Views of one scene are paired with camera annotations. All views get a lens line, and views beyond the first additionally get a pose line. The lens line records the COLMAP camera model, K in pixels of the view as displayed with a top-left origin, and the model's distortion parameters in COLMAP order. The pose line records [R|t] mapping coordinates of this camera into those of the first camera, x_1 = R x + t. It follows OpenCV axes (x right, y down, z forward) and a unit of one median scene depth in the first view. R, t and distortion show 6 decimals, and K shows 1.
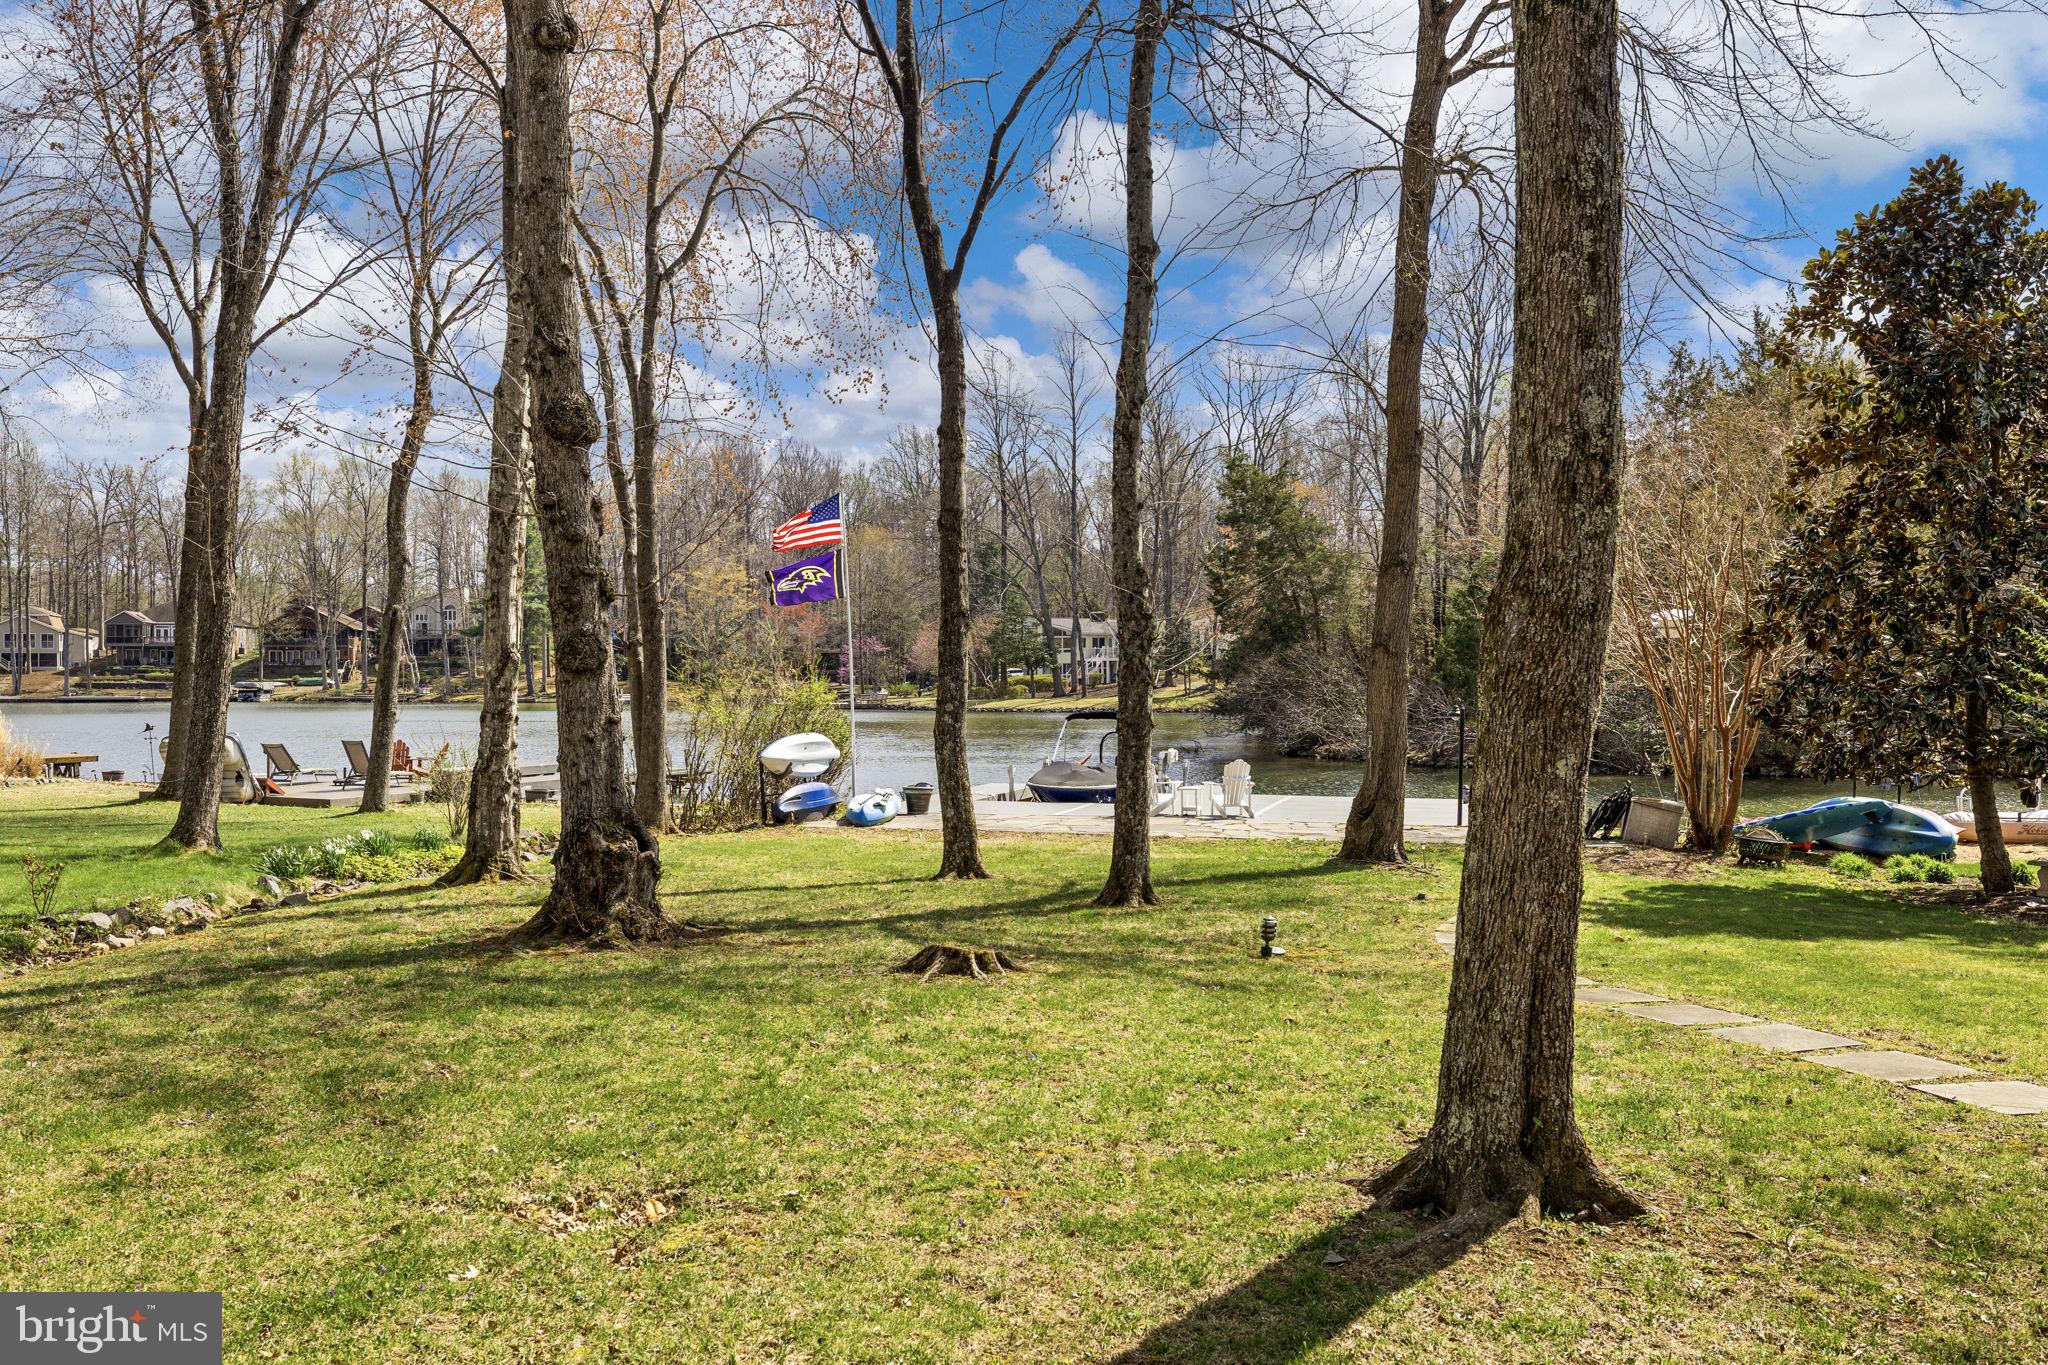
lens RADIAL K [[1662.7, 0, 1025.5], [0, 1662.7, 669.0], [0, 0, 1]] dist [-0.004487, -0.005549]
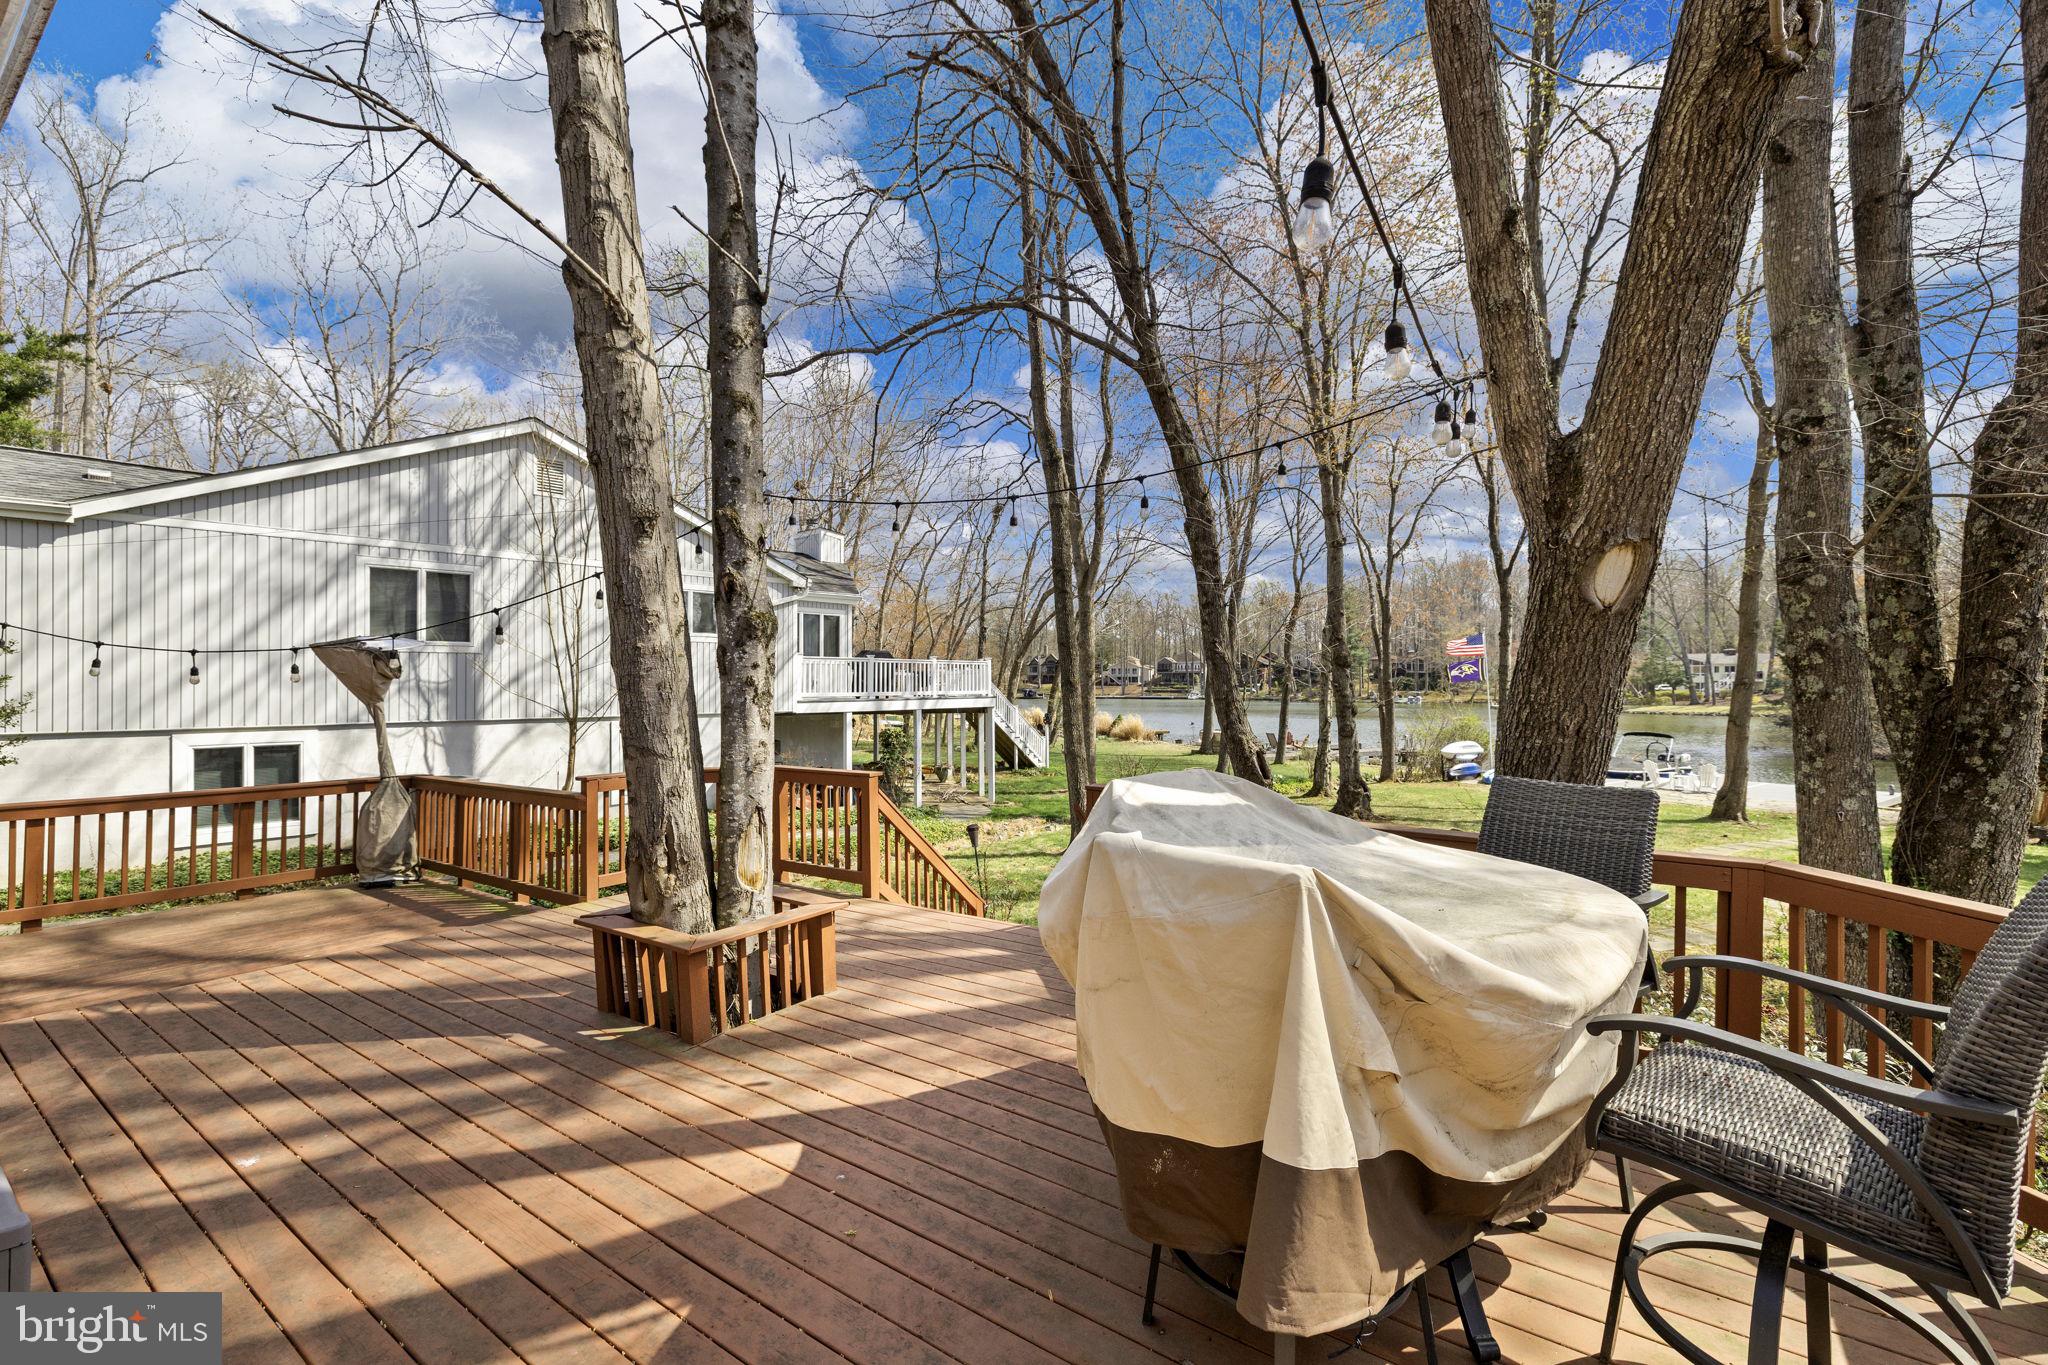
lens RADIAL K [[850.4, 0, 1021.4], [0, 850.4, 682.7], [0, 0, 1]] dist [0.002667, 0.000403]
pose [[0.788567, -0.000807, -0.614948, 0.095788], [0.001580, 0.999998, 0.000713, -0.038846], [0.614946, -0.001534, 0.788567, -0.265103]]
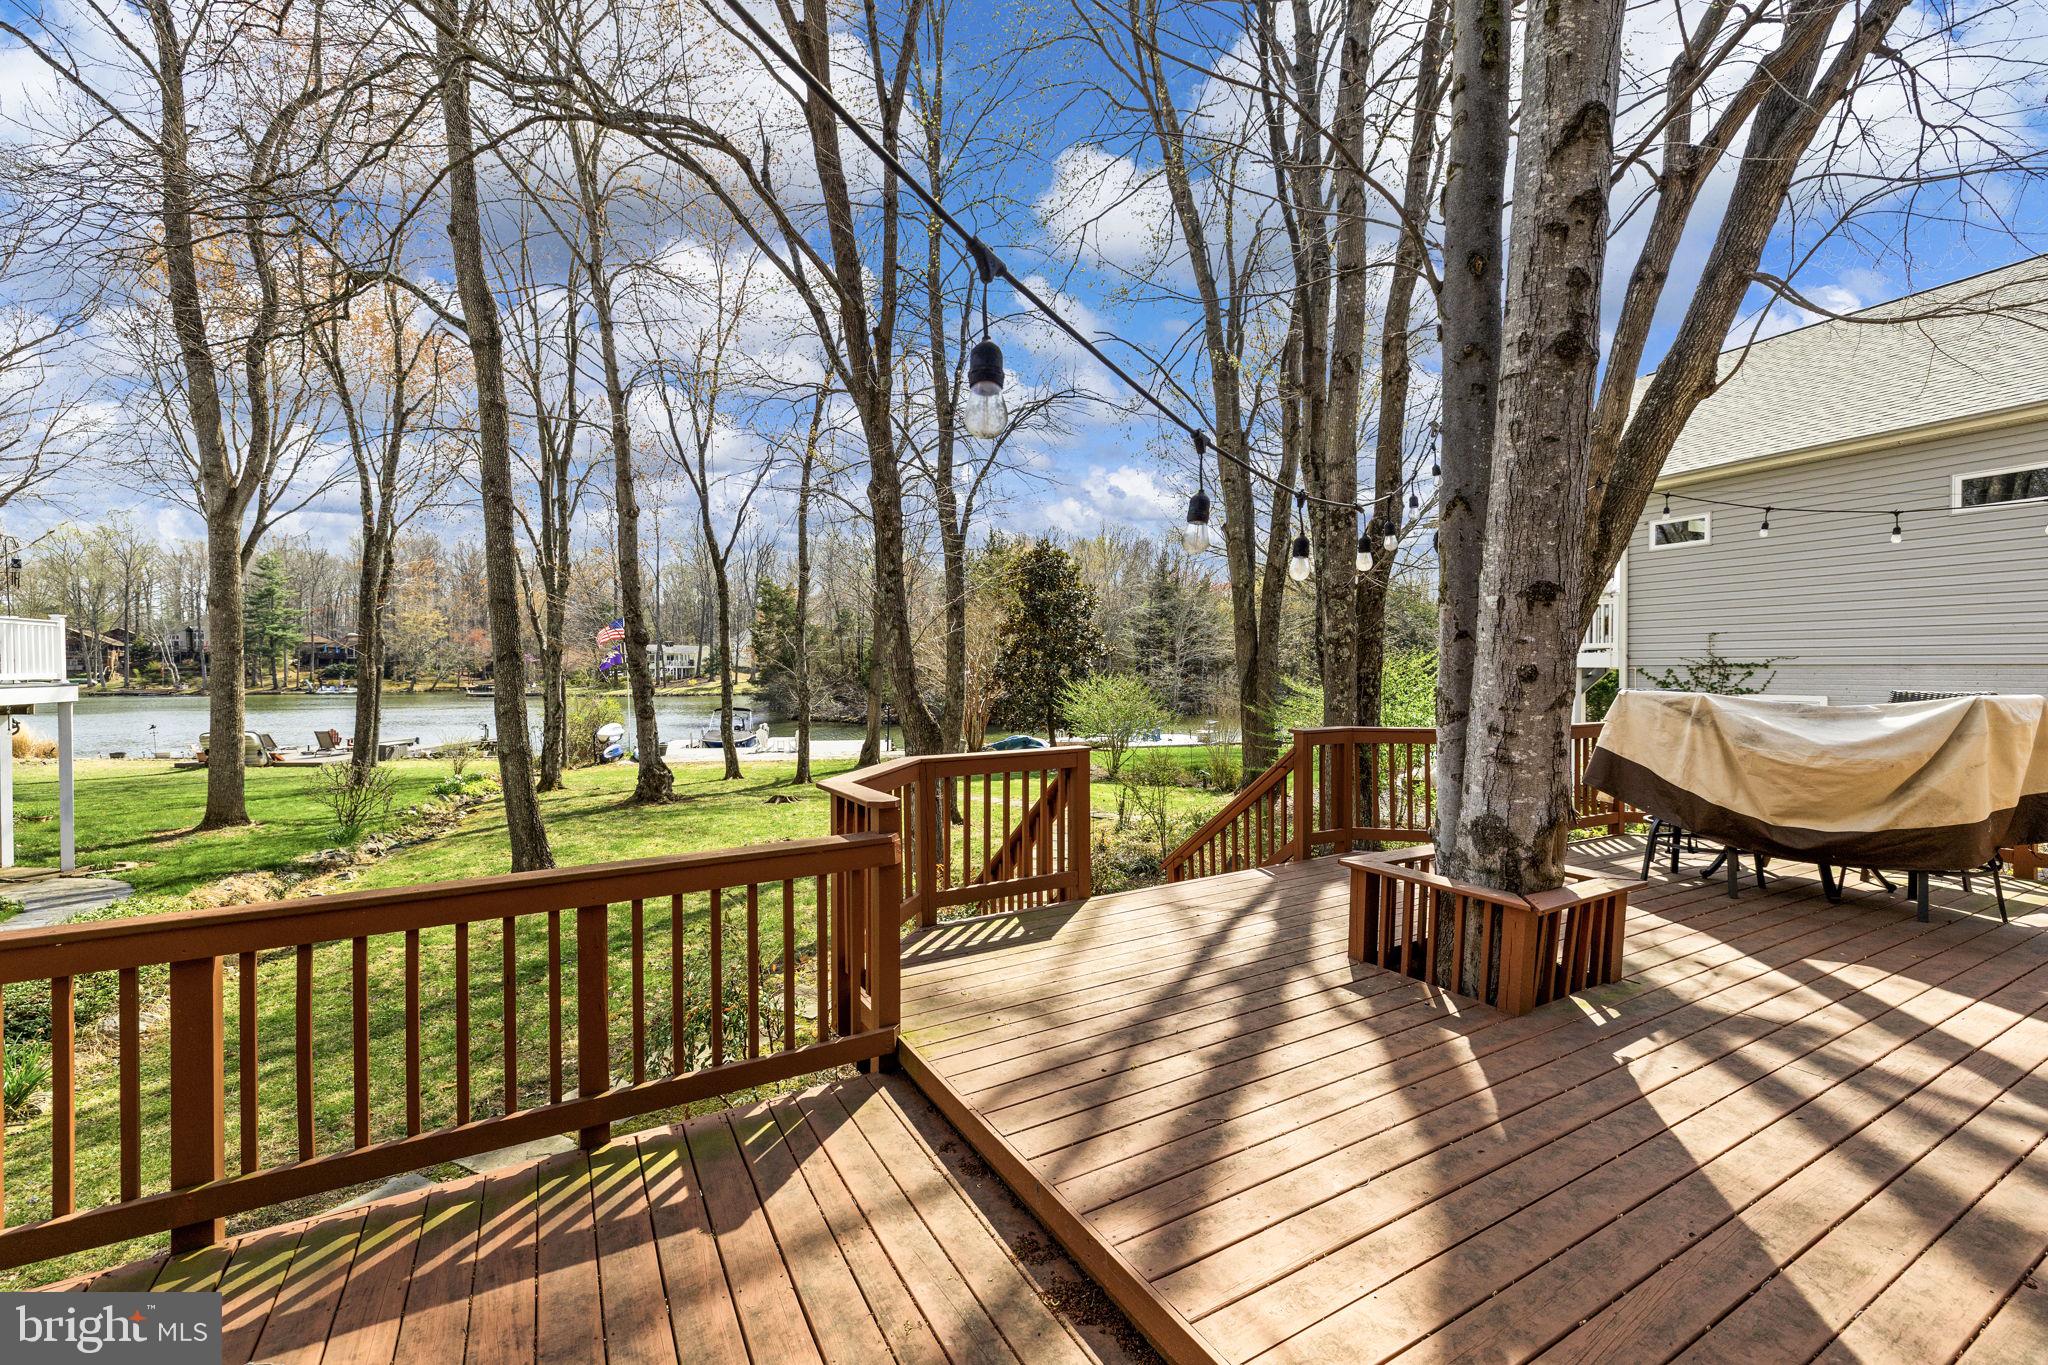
lens RADIAL K [[850.4, 0, 1011.3], [0, 850.4, 674.8], [0, 0, 1]] dist [0.002667, 0.000403]
pose [[0.905365, -0.007345, 0.424572, -0.118320], [0.003597, 0.999947, 0.009629, -0.033592], [-0.424620, -0.007191, 0.905343, -0.271212]]
